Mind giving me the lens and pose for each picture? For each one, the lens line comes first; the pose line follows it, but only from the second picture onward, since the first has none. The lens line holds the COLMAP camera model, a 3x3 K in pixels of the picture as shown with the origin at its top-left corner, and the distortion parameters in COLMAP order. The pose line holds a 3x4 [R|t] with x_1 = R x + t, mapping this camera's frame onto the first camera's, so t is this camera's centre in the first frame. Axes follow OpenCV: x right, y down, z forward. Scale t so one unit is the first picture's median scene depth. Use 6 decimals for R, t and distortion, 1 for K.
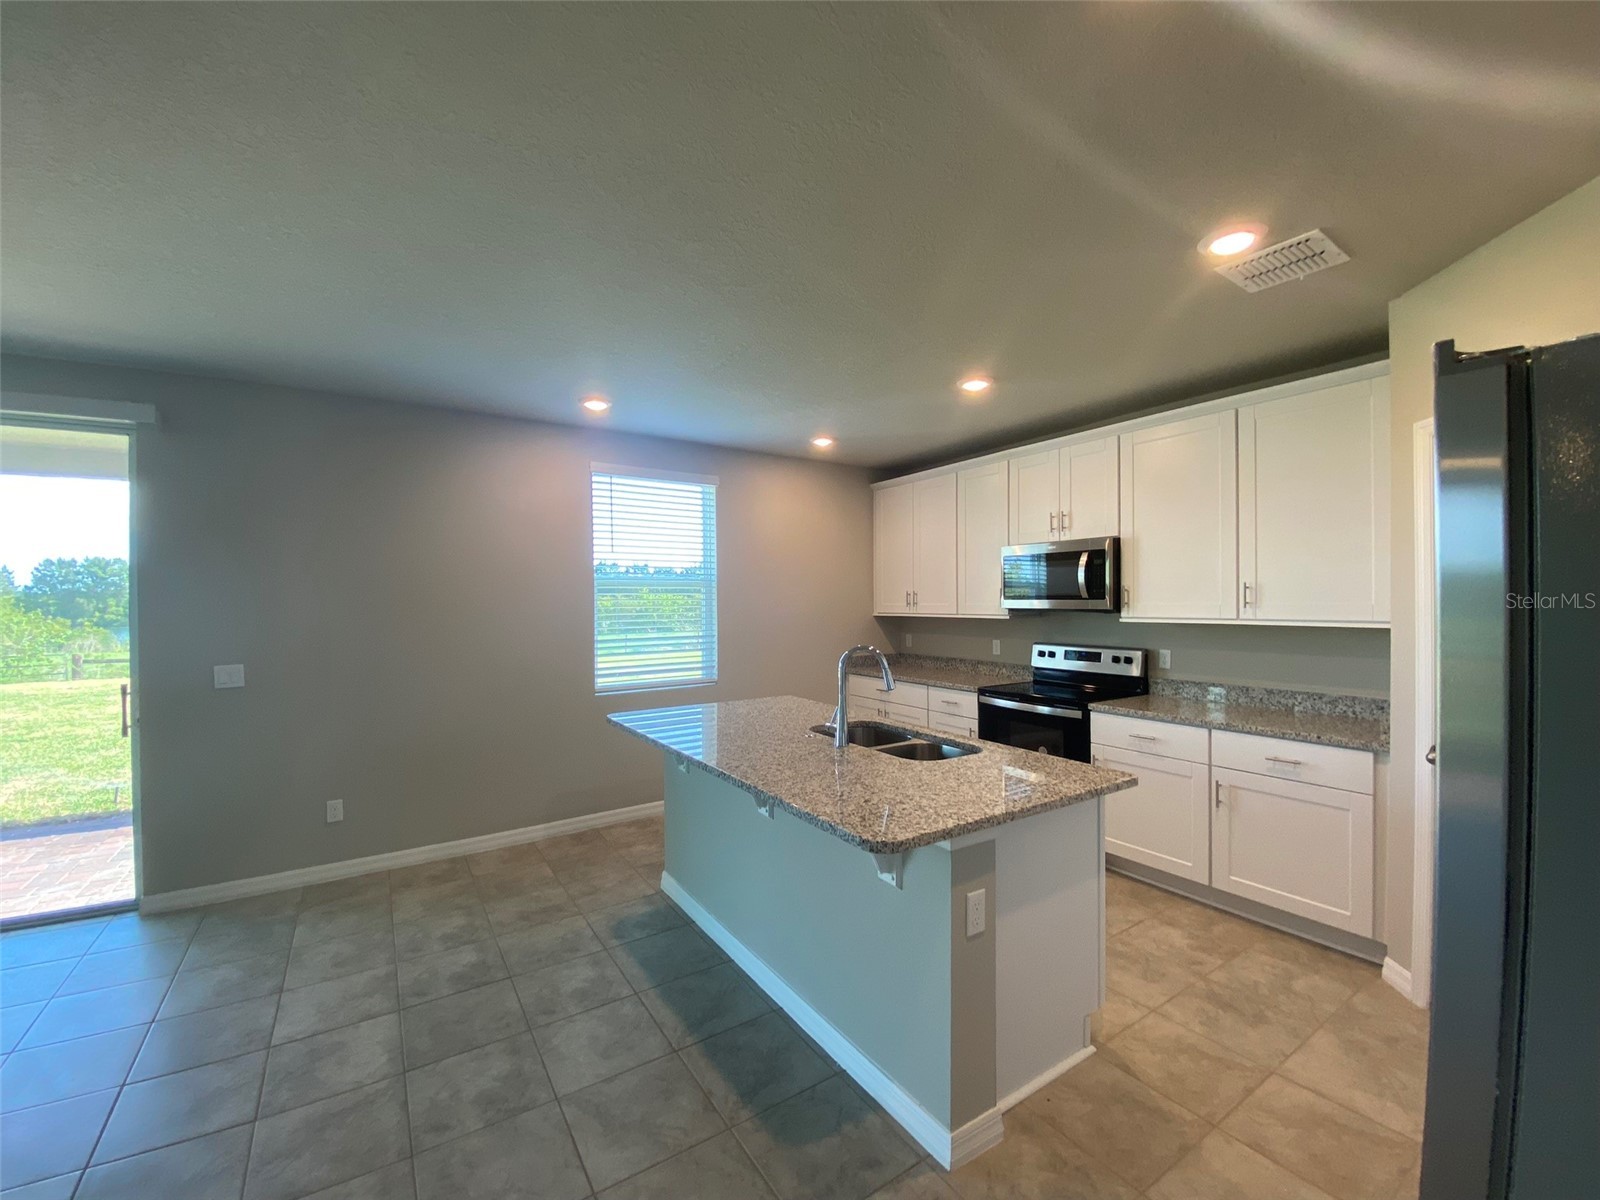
lens RADIAL K [[646.5, 0, 794.4], [0, 646.5, 601.9], [0, 0, 1]] dist [0.023865, -0.022875]
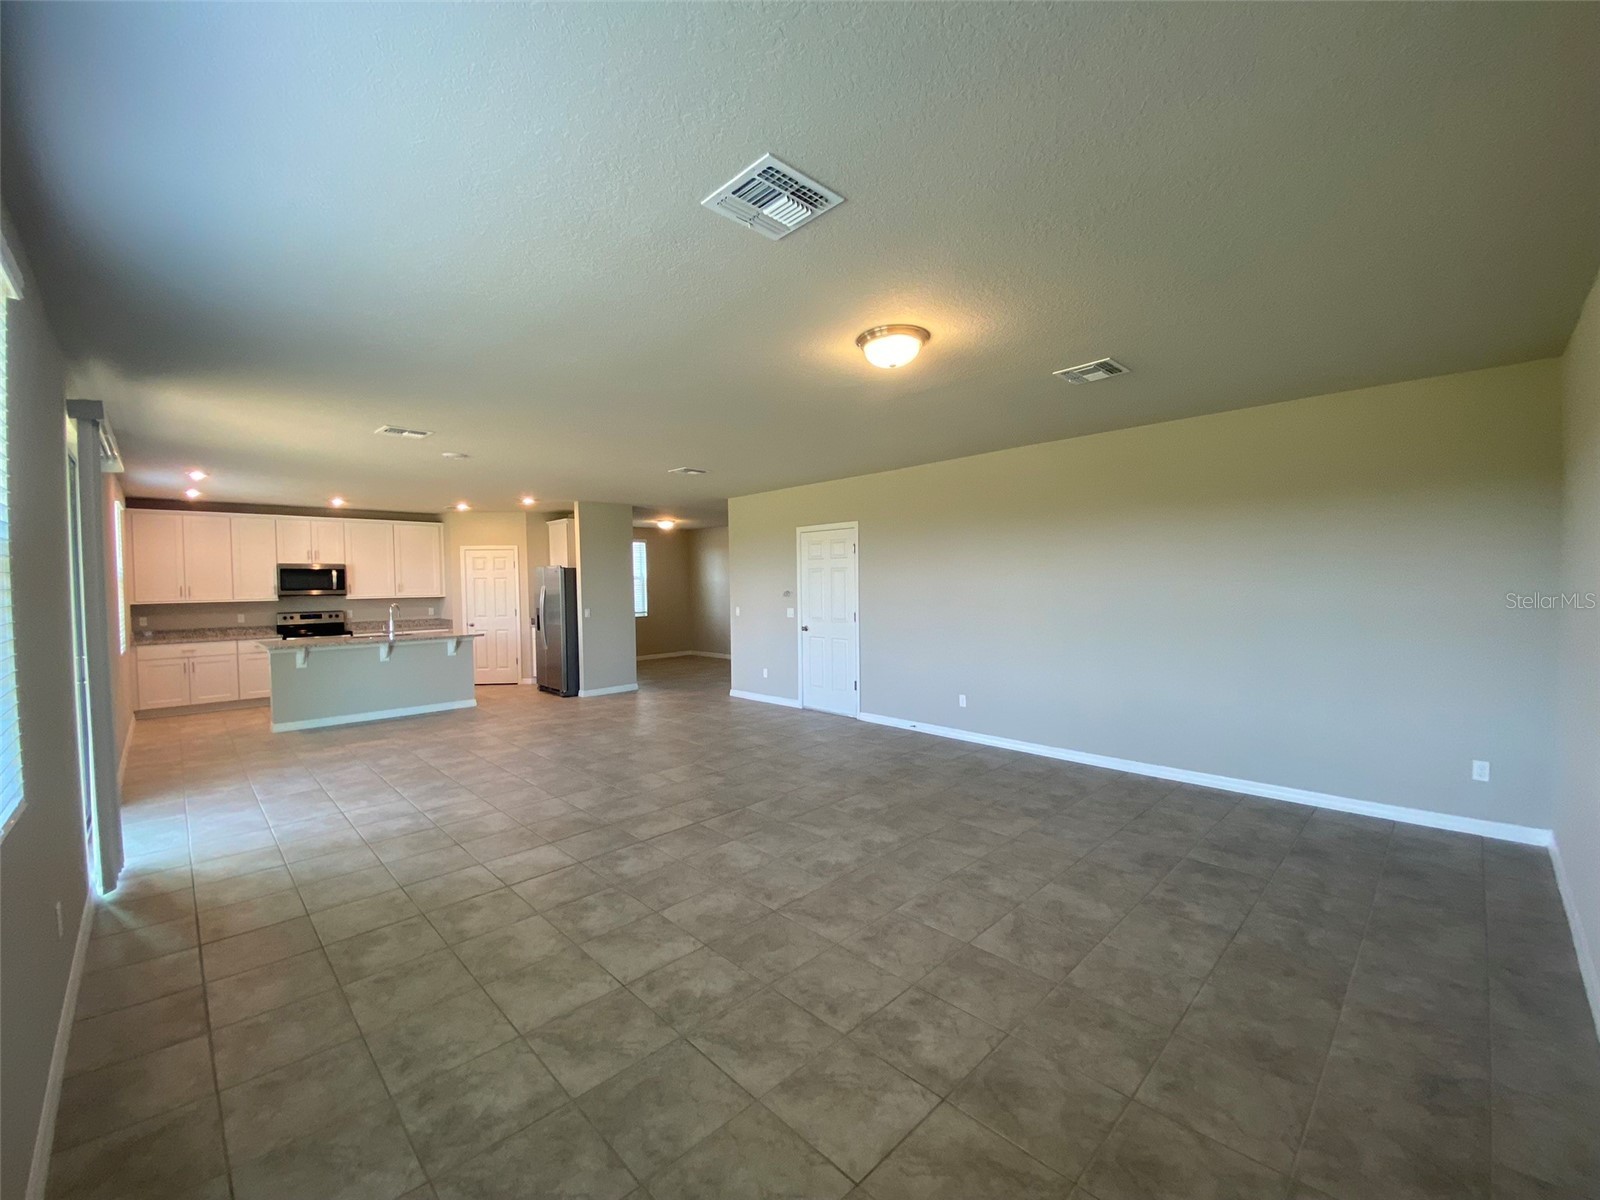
lens RADIAL K [[650.2, 0, 796.9], [0, 650.2, 600.9], [0, 0, 1]] dist [0.000967, -0.011767]
pose [[-0.190805, -0.019638, 0.981432, -2.173955], [0.020255, 0.999508, 0.023937, 0.013720], [-0.981419, 0.024446, -0.190313, -0.193357]]
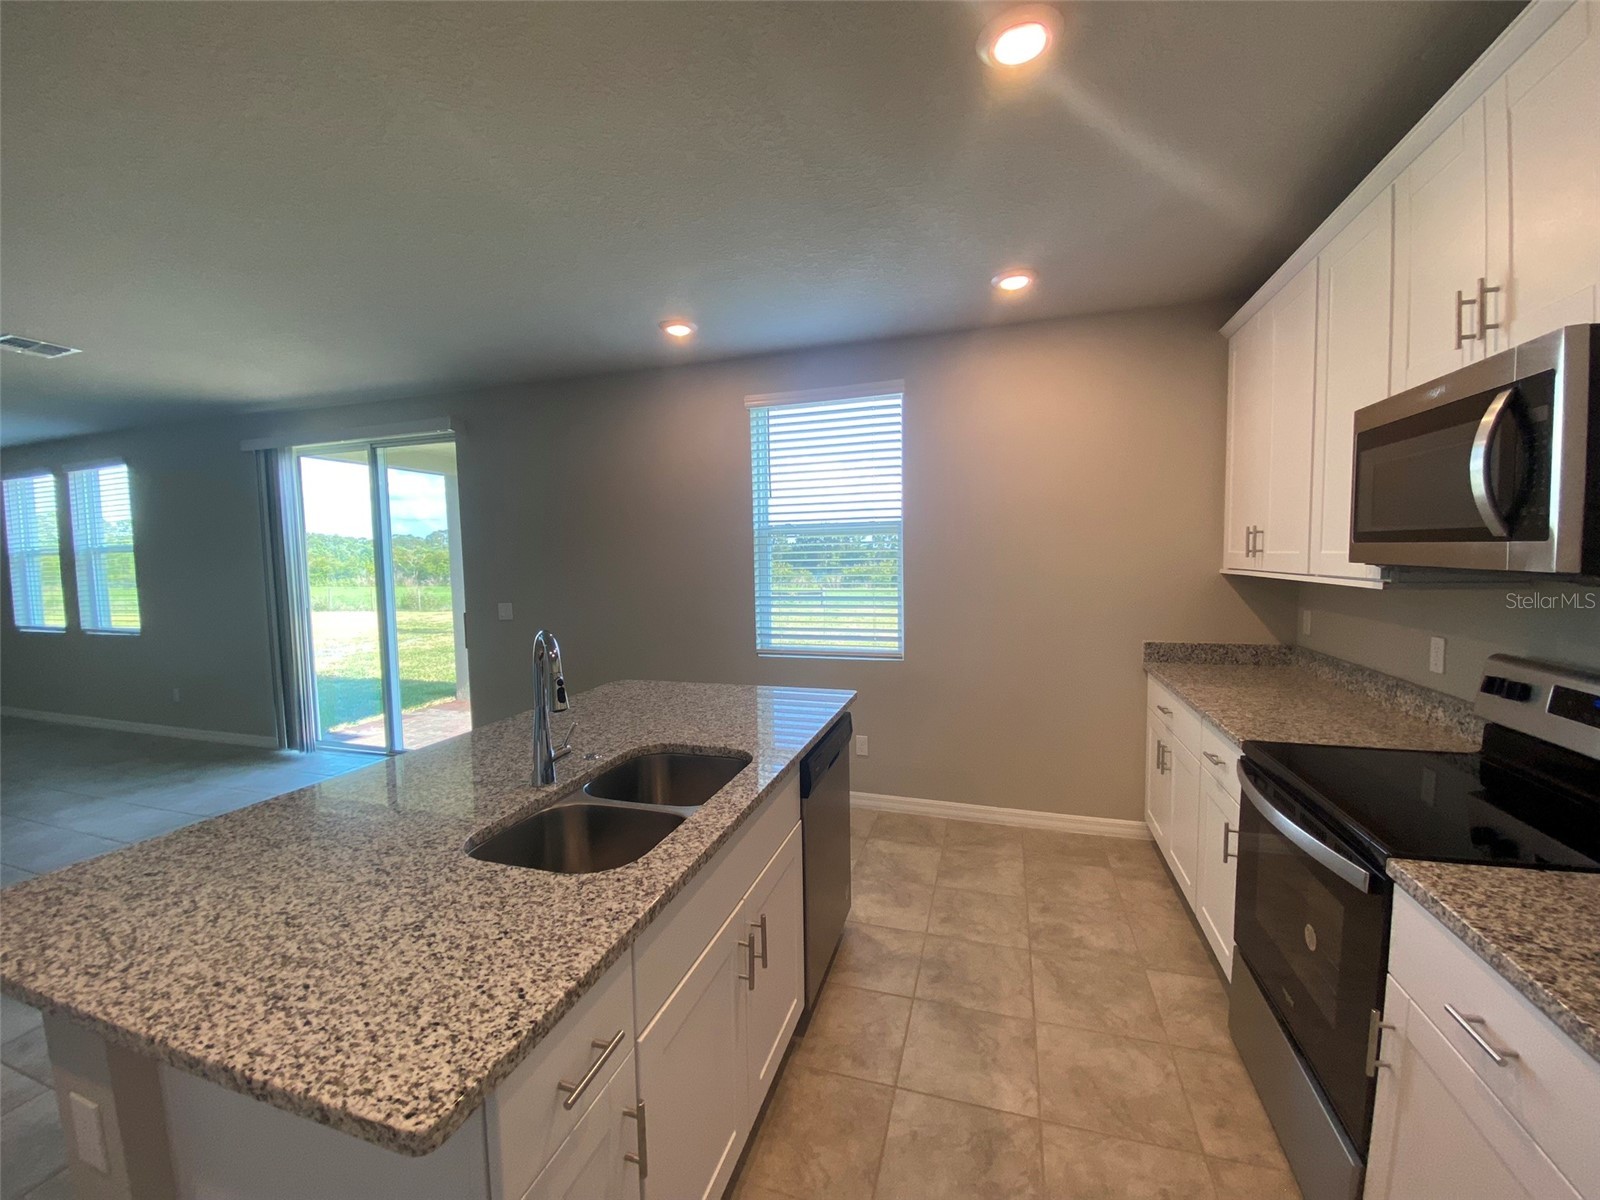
lens RADIAL K [[650.2, 0, 796.9], [0, 650.2, 600.9], [0, 0, 1]] dist [0.000967, -0.011767]
pose [[0.633236, 0.050806, -0.772290, 0.471512], [0.009727, 0.997242, 0.073581, -0.000440], [0.773898, -0.054106, 0.630995, 0.528455]]
